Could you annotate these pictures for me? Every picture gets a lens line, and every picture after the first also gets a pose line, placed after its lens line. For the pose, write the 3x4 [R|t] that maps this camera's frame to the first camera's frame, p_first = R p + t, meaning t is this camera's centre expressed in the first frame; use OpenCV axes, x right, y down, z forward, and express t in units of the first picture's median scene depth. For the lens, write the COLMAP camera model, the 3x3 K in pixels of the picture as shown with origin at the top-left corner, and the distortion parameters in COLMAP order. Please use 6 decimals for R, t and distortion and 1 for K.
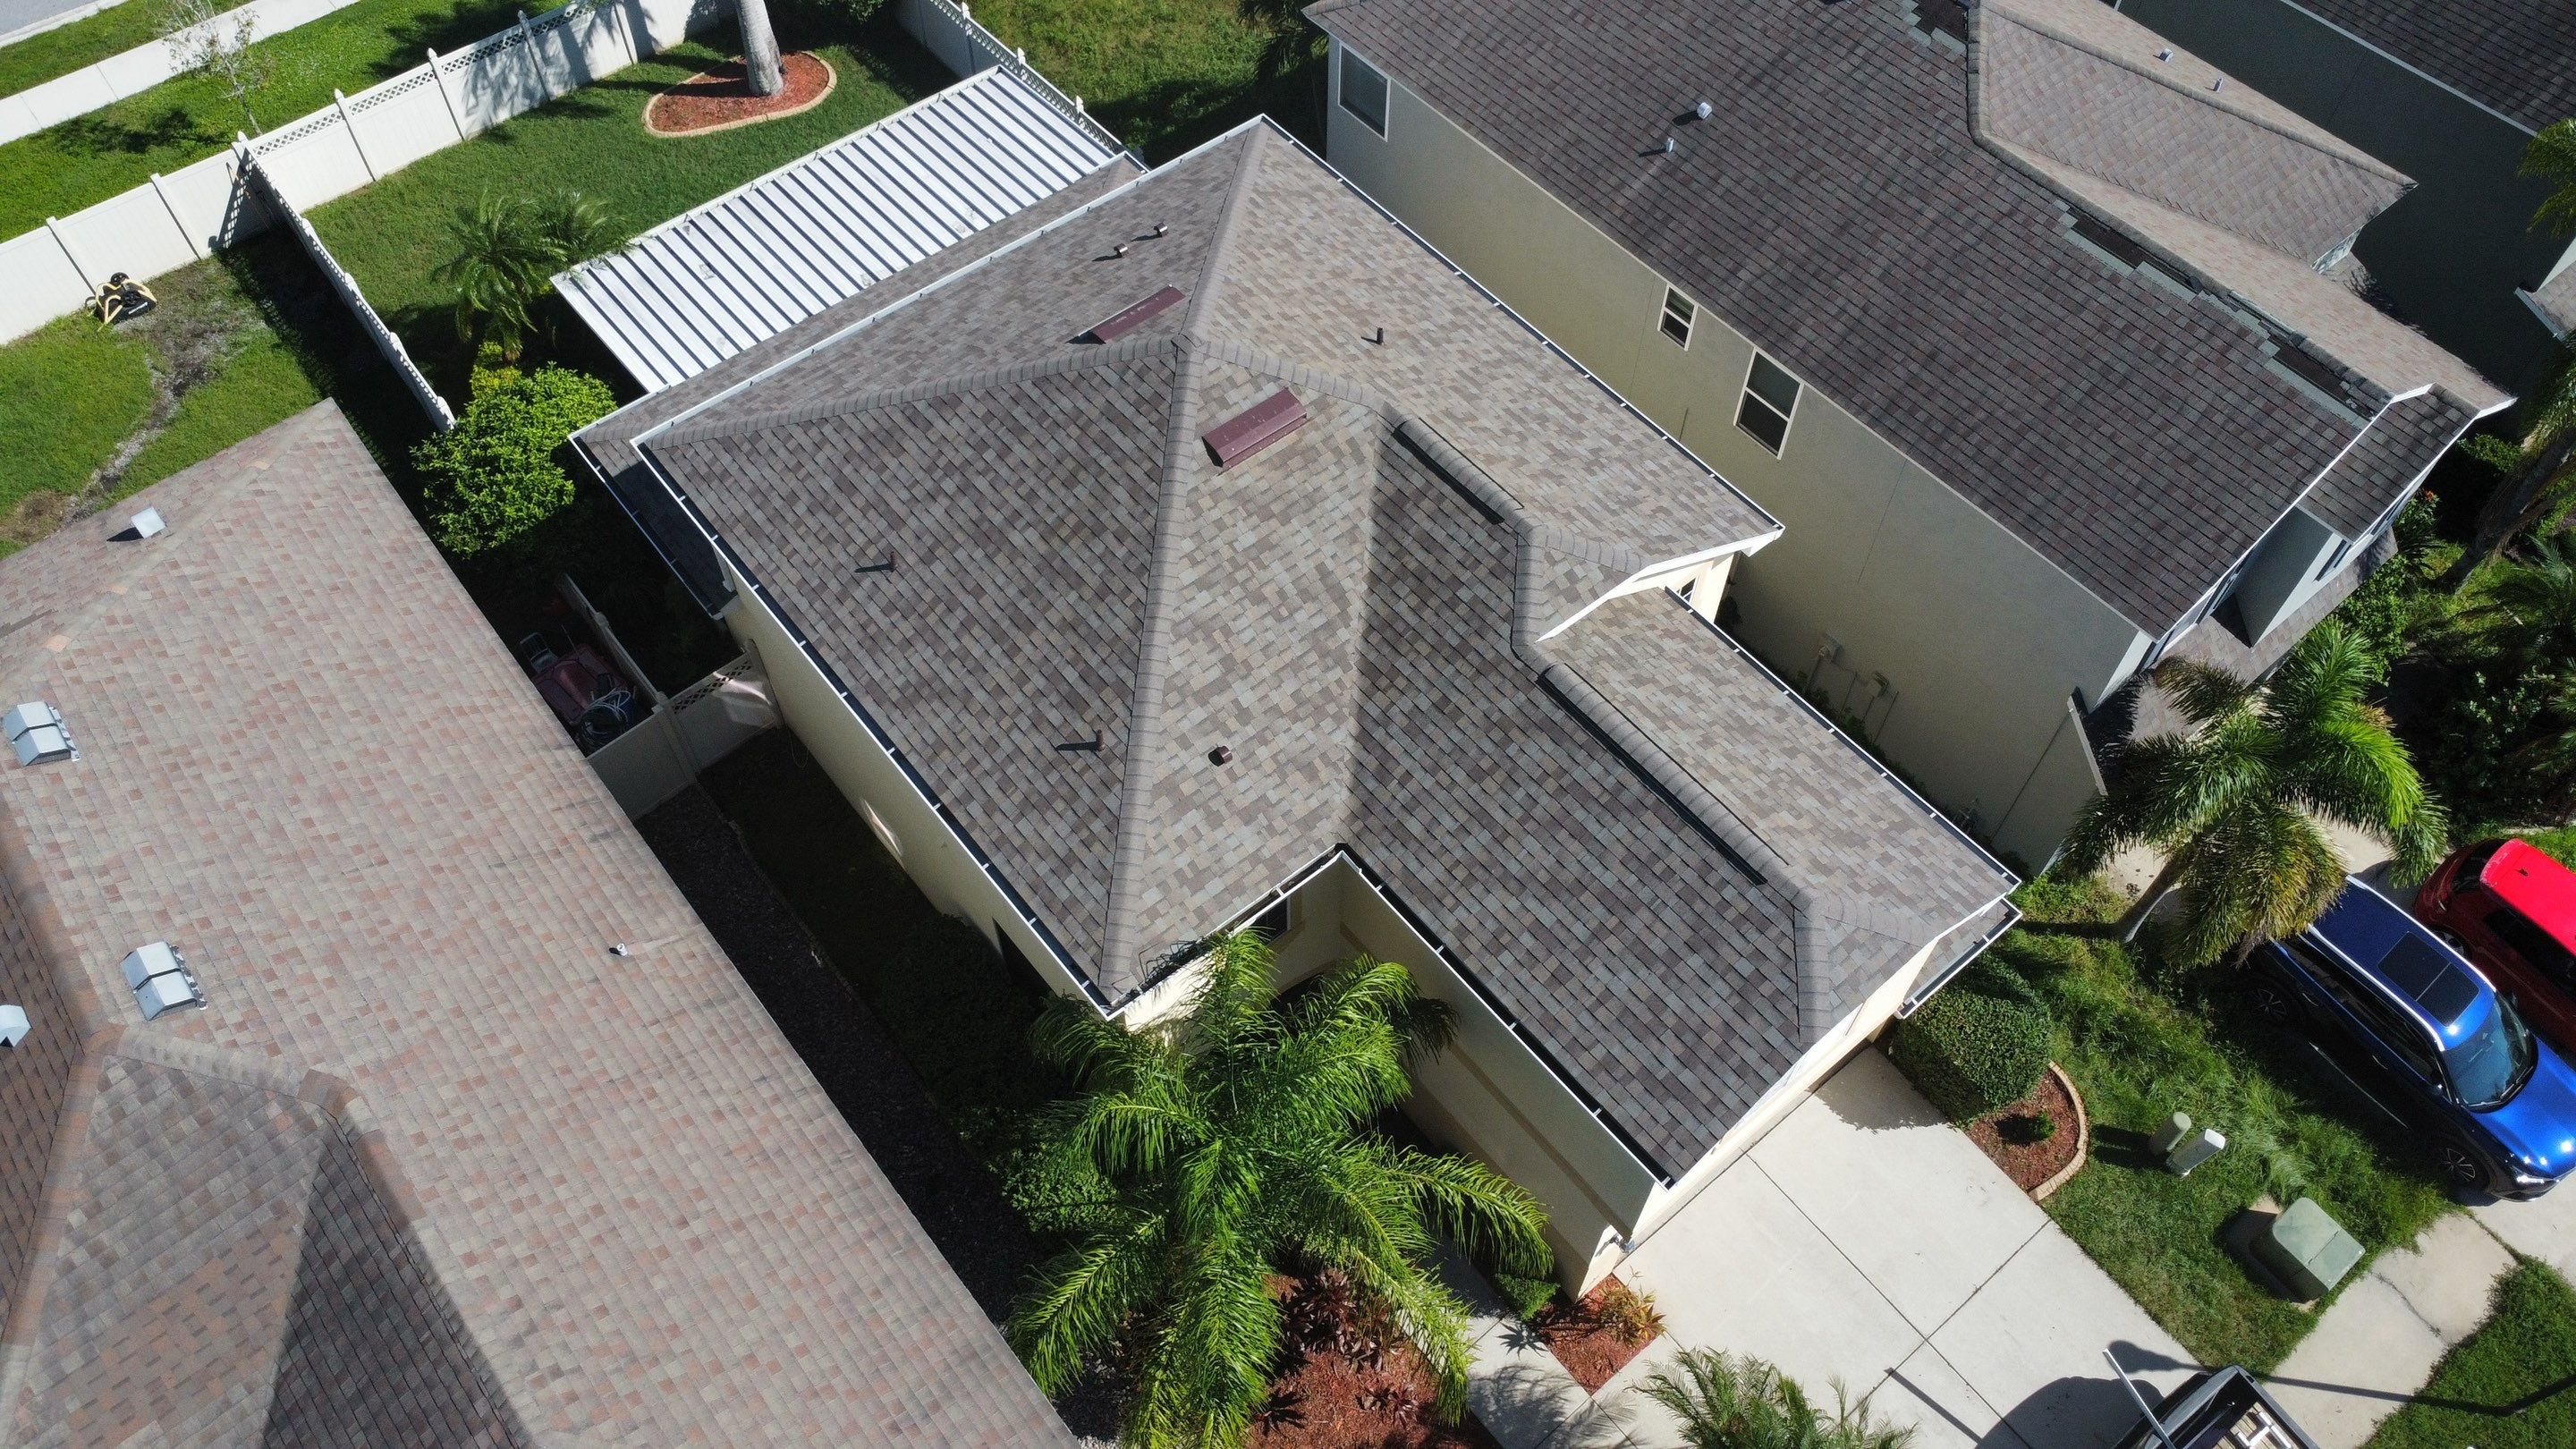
lens RADIAL K [[1875.5, 0, 1280.4], [0, 1875.5, 715.2], [0, 0, 1]] dist [-0.026476, -0.014607]
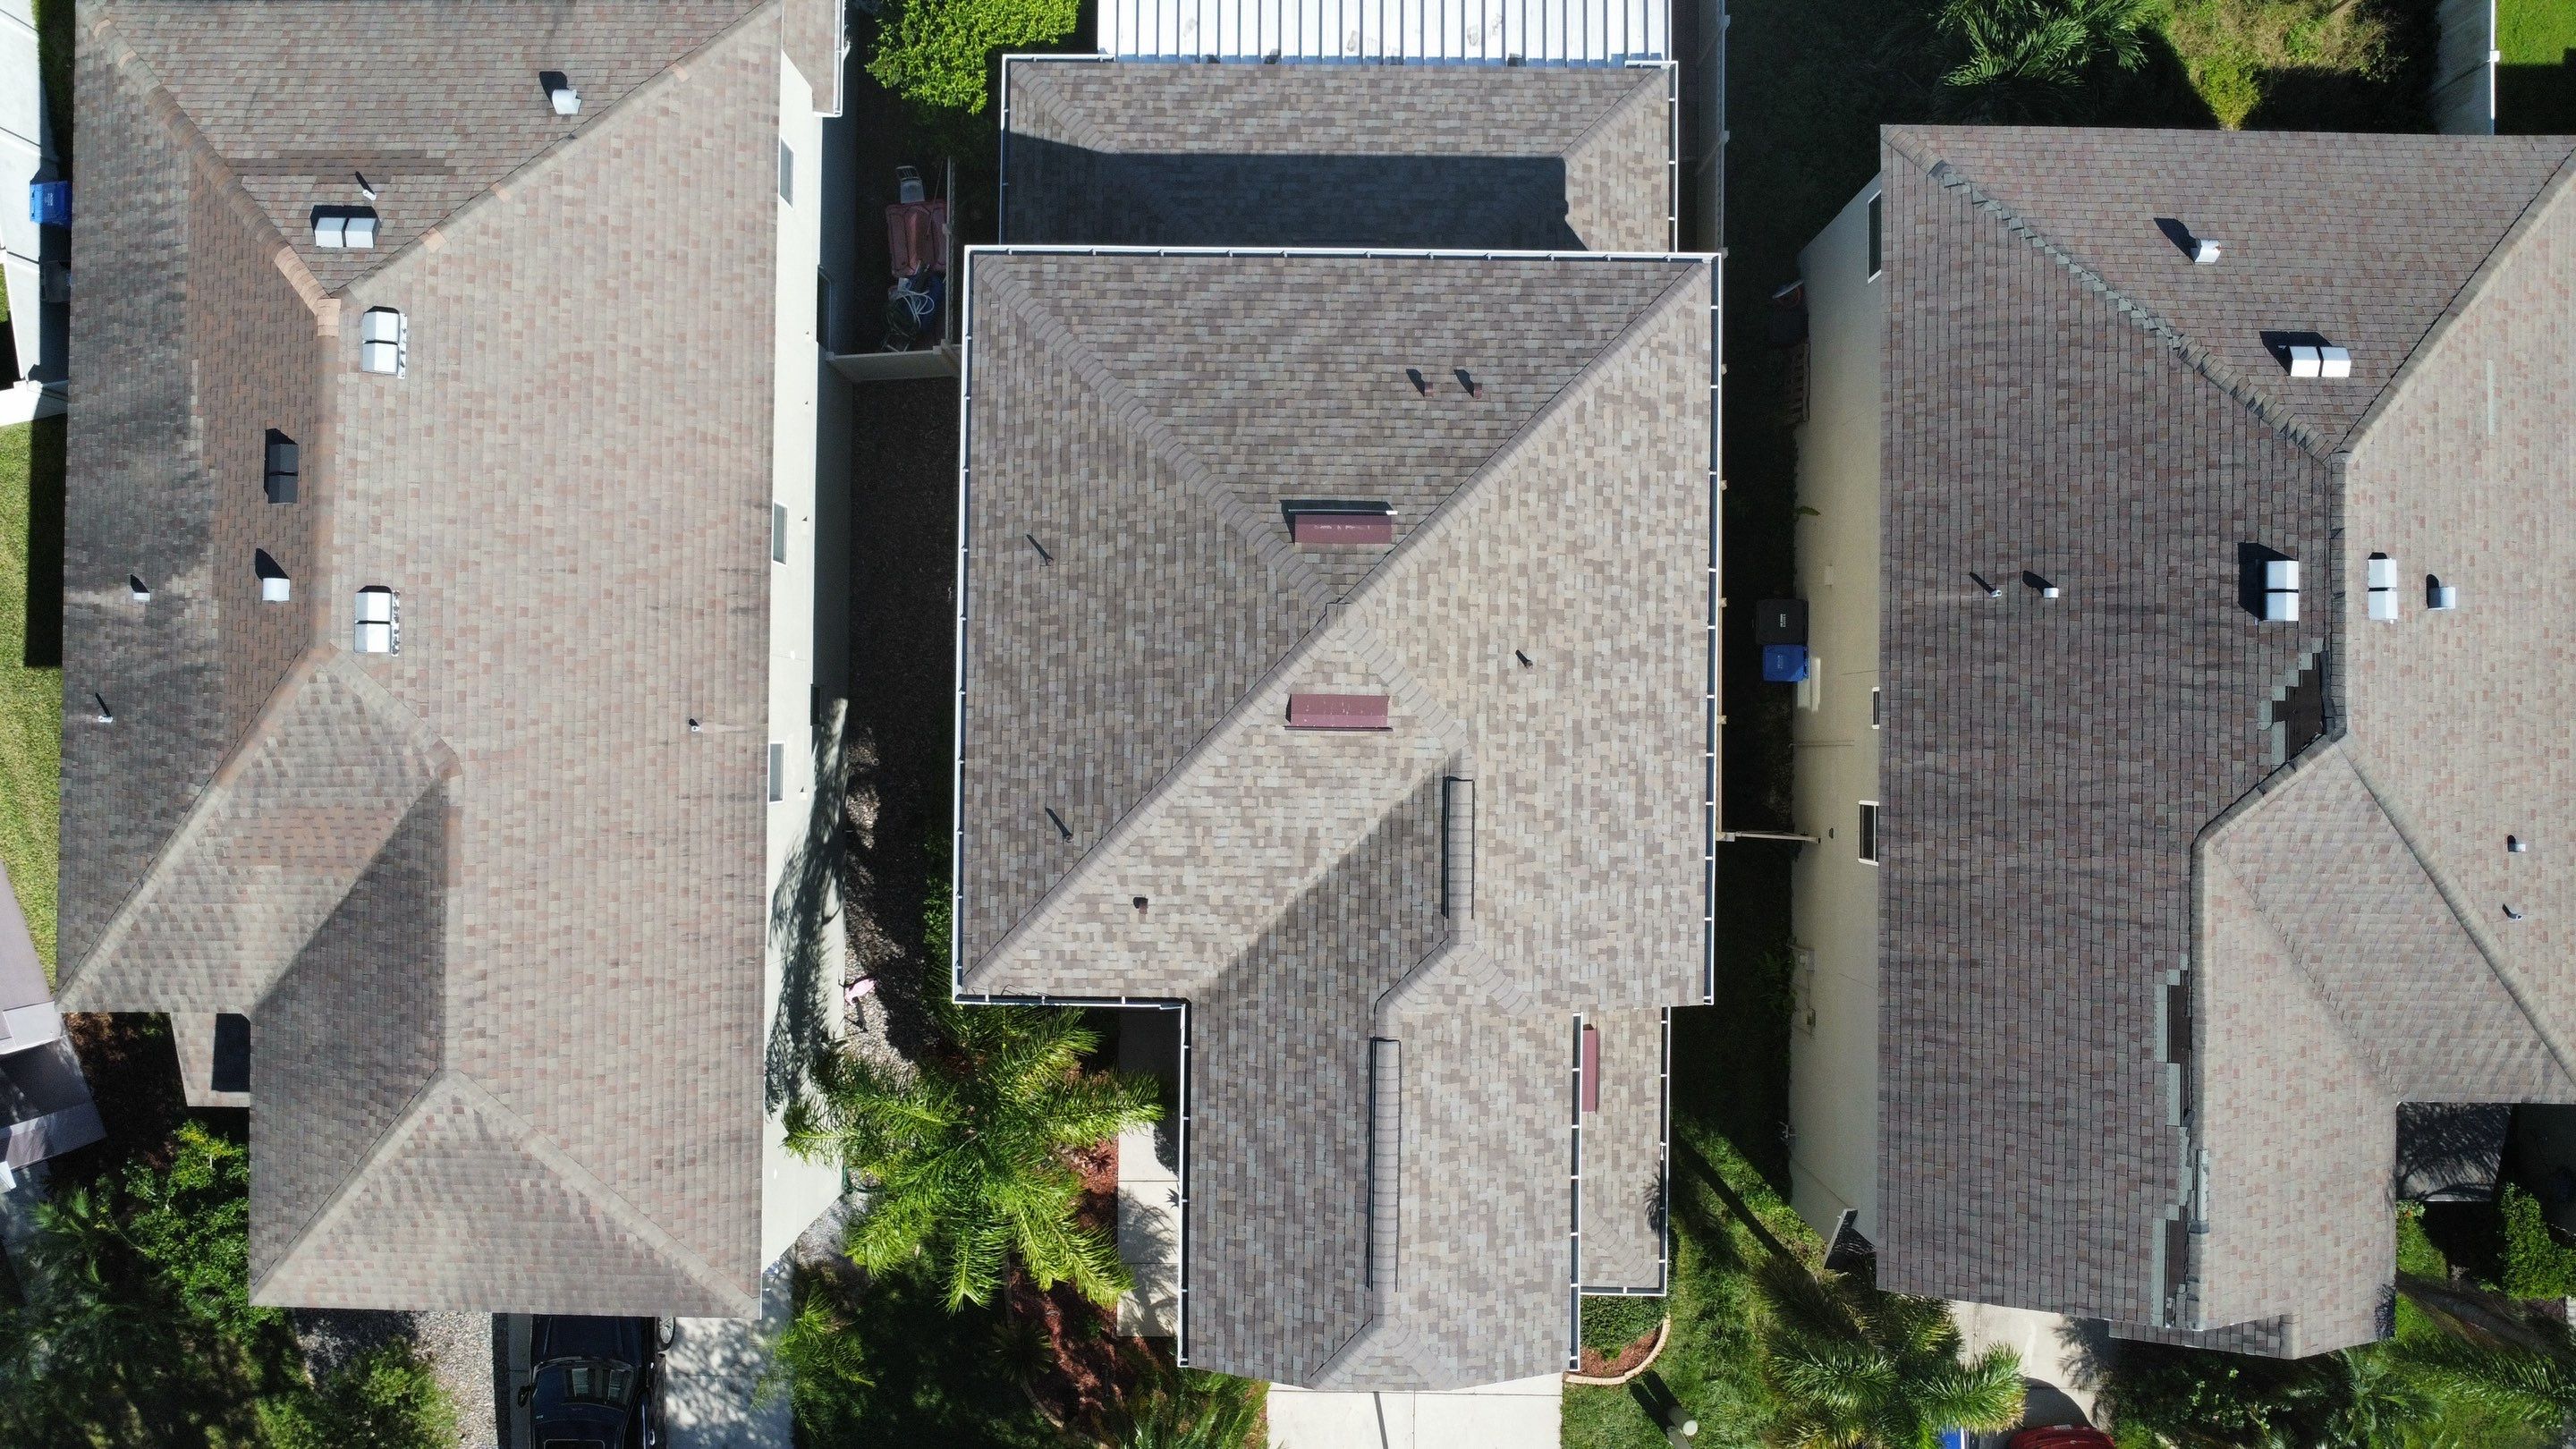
lens RADIAL K [[1875.5, 0, 1282.2], [0, 1875.5, 716.8], [0, 0, 1]] dist [-0.026476, -0.014607]
pose [[0.769154, 0.638901, -0.014400, -0.020307], [-0.519533, 0.638255, 0.568081, -0.741838], [0.372139, -0.429461, 0.822846, 0.069648]]
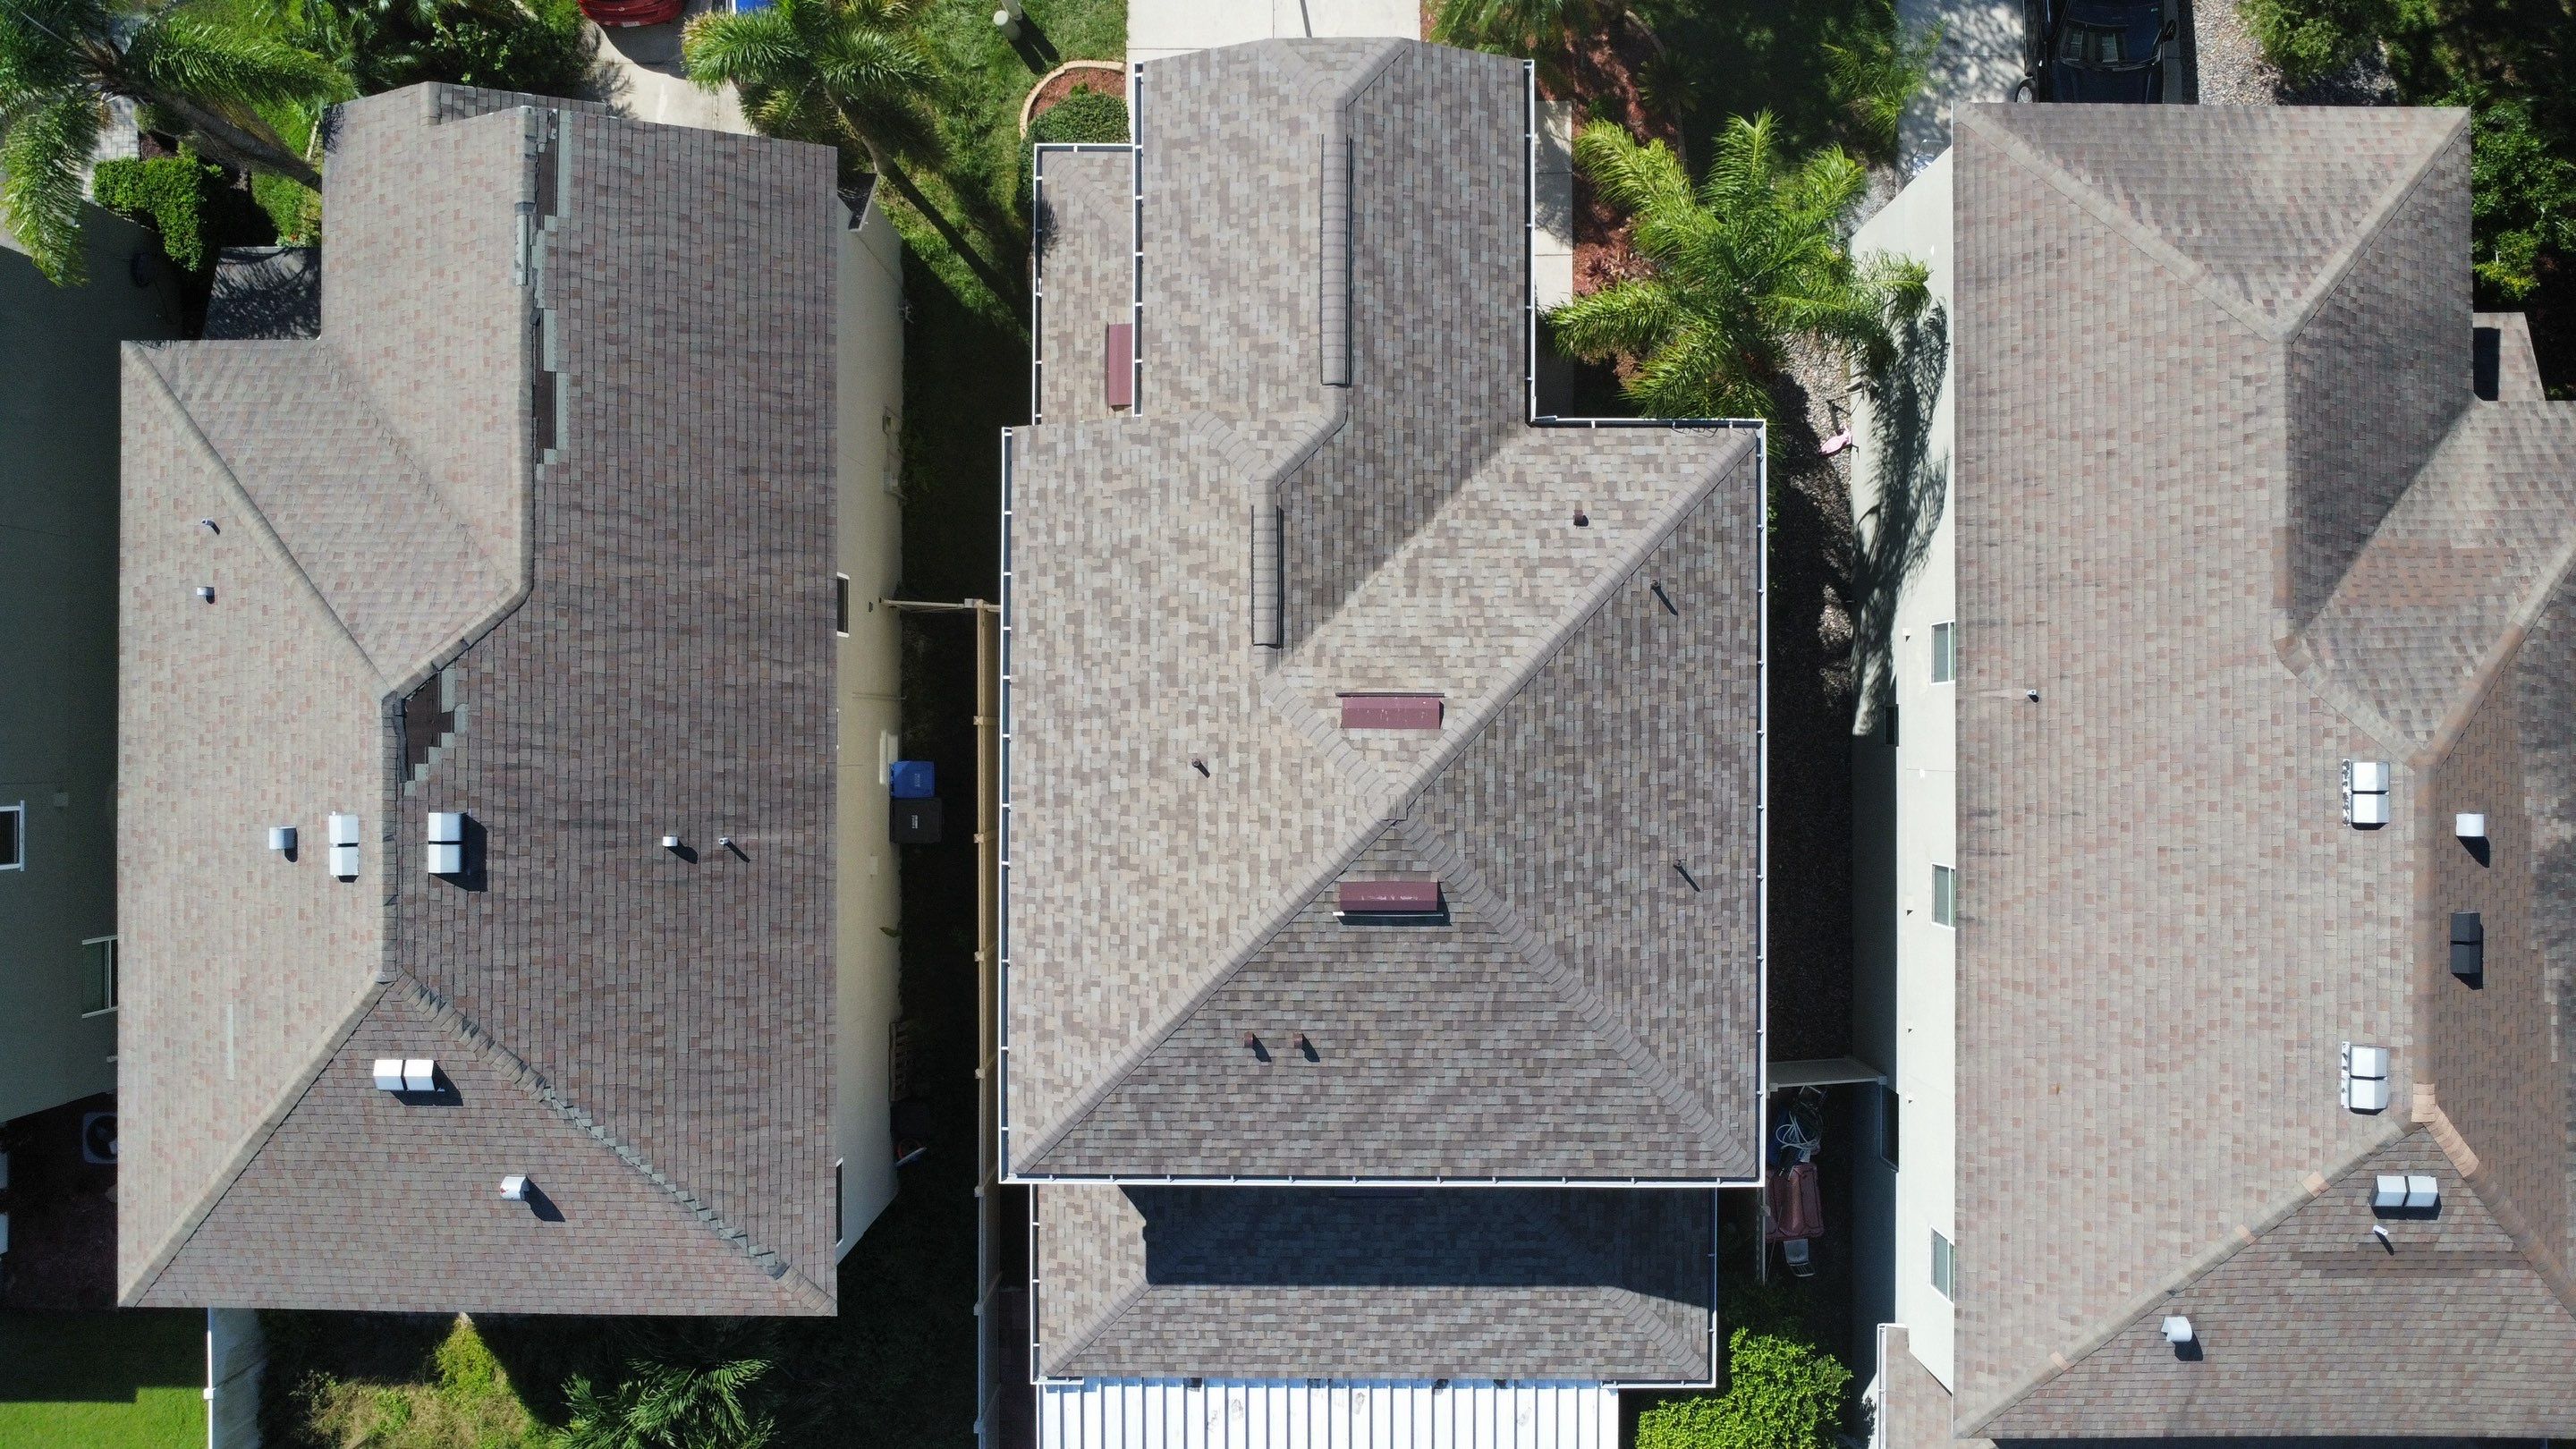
lens RADIAL K [[1875.5, 0, 1280.1], [0, 1875.5, 723.5], [0, 0, 1]] dist [-0.026476, -0.014607]
pose [[-0.775568, -0.631087, 0.014956, 0.016010], [0.523914, -0.630280, 0.572941, -0.798245], [-0.352149, 0.452190, 0.819460, 0.118580]]
